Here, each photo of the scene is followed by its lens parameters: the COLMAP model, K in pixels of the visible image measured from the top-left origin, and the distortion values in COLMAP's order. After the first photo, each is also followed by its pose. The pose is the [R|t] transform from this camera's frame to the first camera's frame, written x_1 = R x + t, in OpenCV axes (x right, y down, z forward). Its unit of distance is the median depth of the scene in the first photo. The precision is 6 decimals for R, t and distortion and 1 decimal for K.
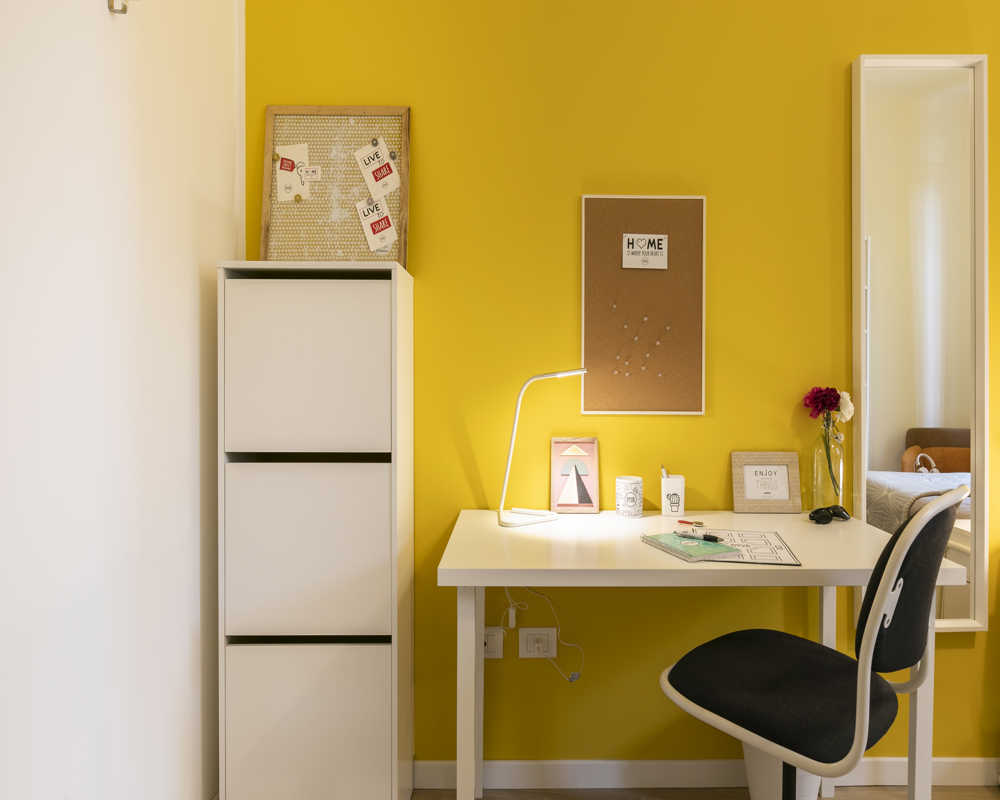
lens RADIAL K [[646.1, 0, 523.2], [0, 646.1, 382.6], [0, 0, 1]] dist [0.001369, -0.005150]
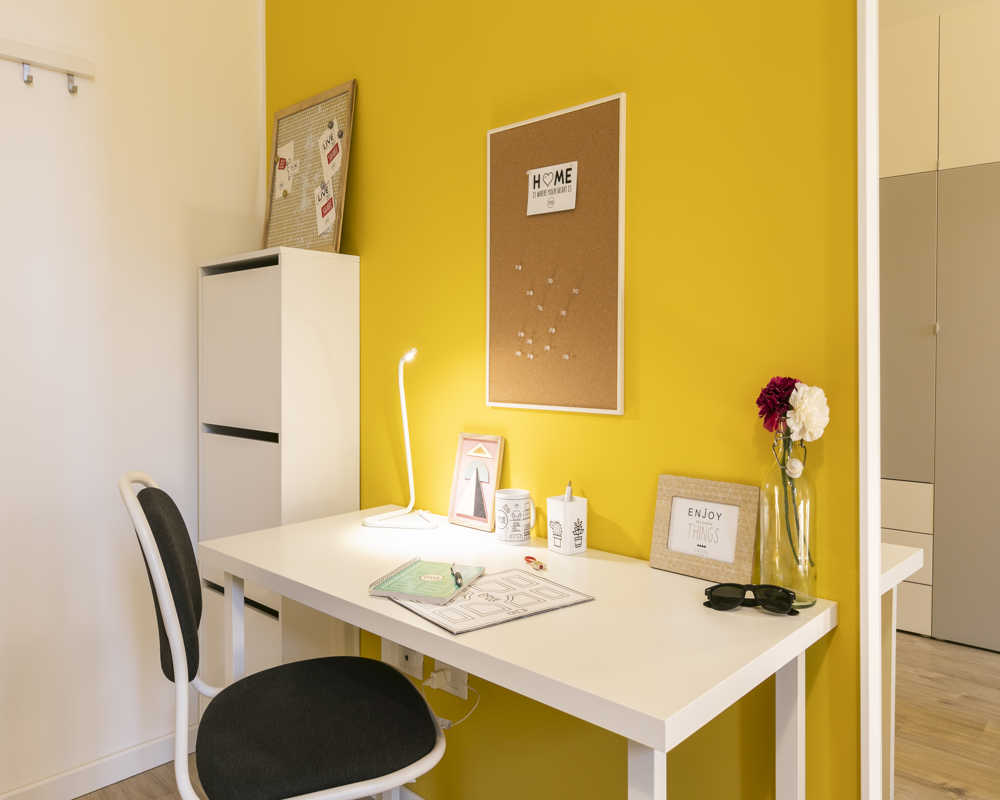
lens RADIAL K [[753.2, 0, 437.6], [0, 753.2, 366.7], [0, 0, 1]] dist [0.002119, -0.000730]
pose [[0.686442, 0.007403, -0.727147, 0.732453], [-0.004866, 0.999973, 0.005588, -0.004671], [0.727169, -0.000297, 0.686459, 0.317610]]
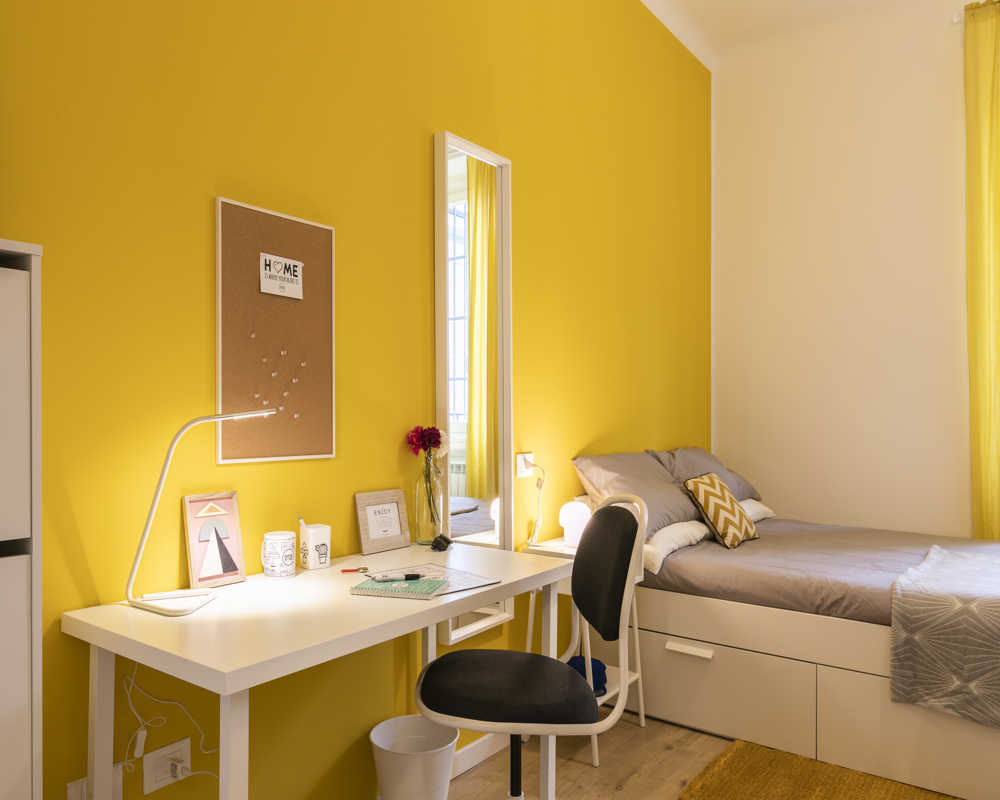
lens RADIAL K [[741.3, 0, 503.5], [0, 741.3, 414.8], [0, 0, 1]] dist [0.001856, -0.006712]
pose [[0.594697, -0.002696, 0.803946, -0.453138], [0.009626, 0.999947, -0.003767, -0.006523], [-0.803892, 0.009979, 0.594691, 0.152880]]
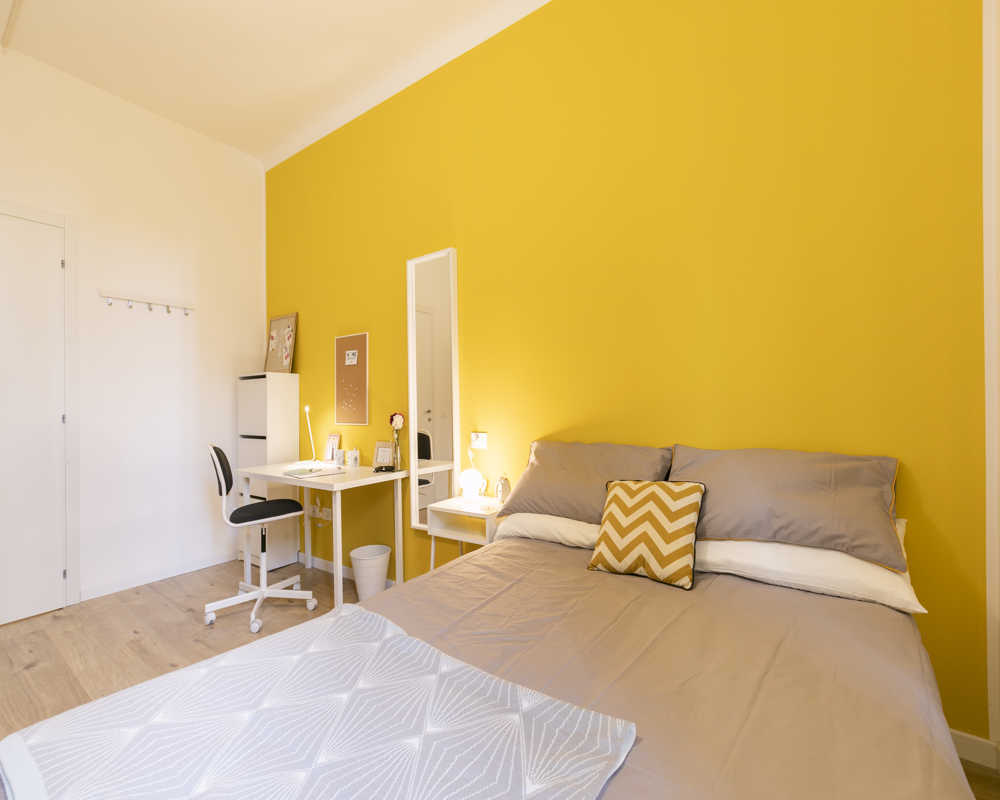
lens RADIAL K [[445.4, 0, 504.7], [0, 445.4, 400.2], [0, 0, 1]] dist [-0.000197, -0.000557]
pose [[0.817167, -0.021605, -0.575996, 1.640395], [0.010423, 0.999688, -0.022711, 0.001583], [0.576307, 0.012556, 0.817137, -0.037982]]
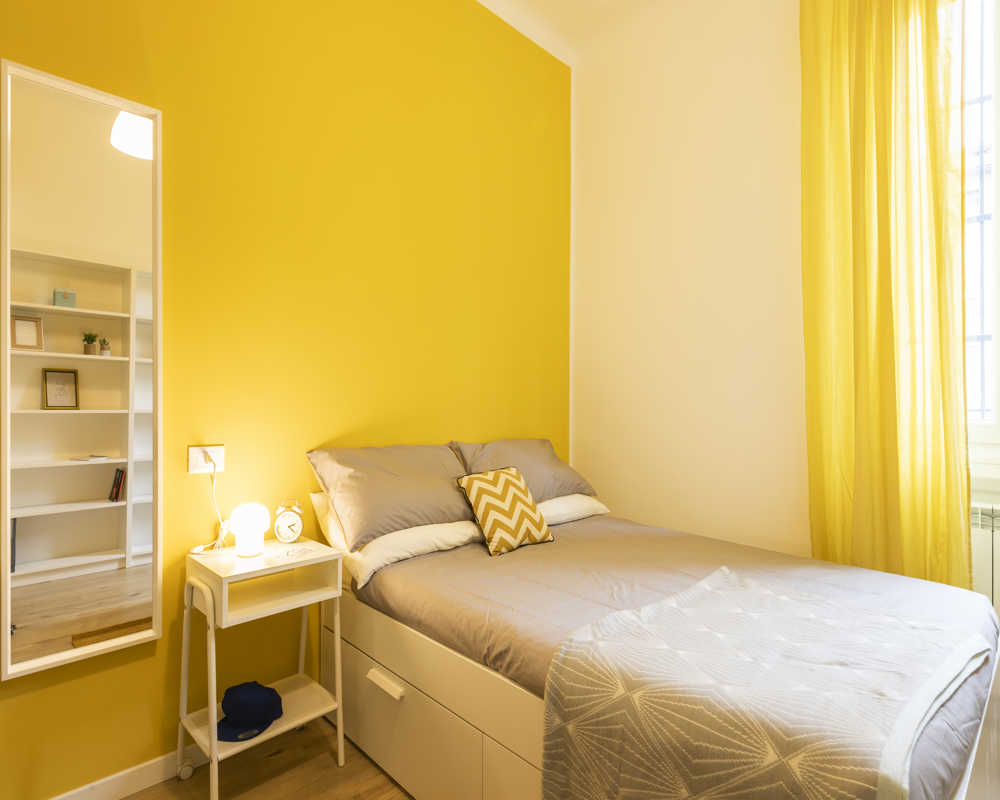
lens RADIAL K [[540.9, 0, 505.3], [0, 540.9, 403.3], [0, 0, 1]] dist [-0.006411, 0.000674]
pose [[0.705519, 0.007731, 0.708648, 0.483072], [0.002130, 0.999913, -0.013029, 0.003399], [-0.708687, 0.010702, 0.705442, -0.054853]]
